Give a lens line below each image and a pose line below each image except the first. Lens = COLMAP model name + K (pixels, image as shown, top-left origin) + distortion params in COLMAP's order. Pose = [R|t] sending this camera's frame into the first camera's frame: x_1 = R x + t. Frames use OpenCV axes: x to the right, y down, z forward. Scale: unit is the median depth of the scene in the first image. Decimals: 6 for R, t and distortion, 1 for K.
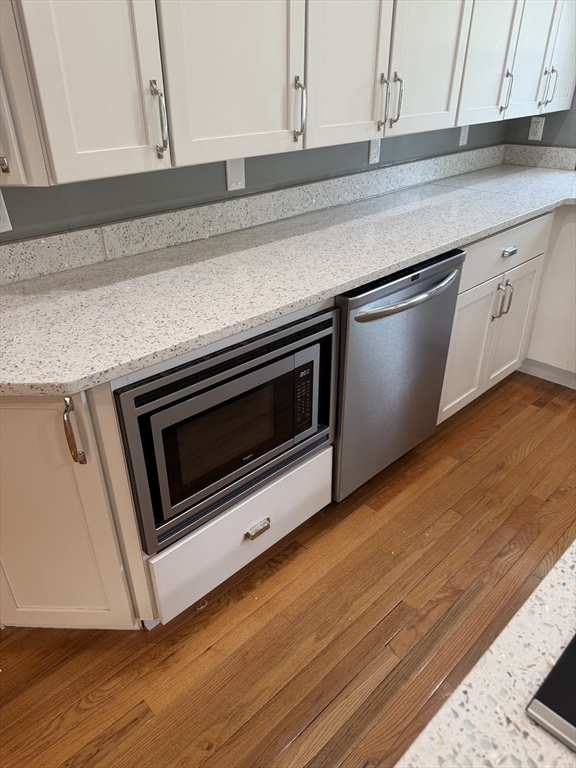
lens RADIAL K [[545.0, 0, 287.7], [0, 545.0, 379.3], [0, 0, 1]] dist [0.039597, -0.023369]
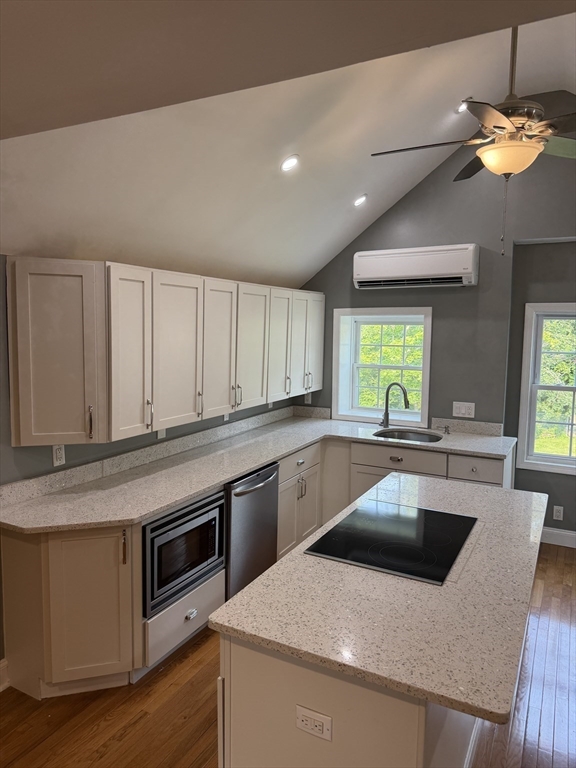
lens RADIAL K [[545.0, 0, 287.3], [0, 545.0, 378.7], [0, 0, 1]] dist [0.039597, -0.023369]
pose [[0.948641, -0.006409, 0.316289, -0.326848], [0.132933, 0.915319, -0.380158, 0.291147], [-0.287069, 0.402679, 0.869161, -1.019915]]
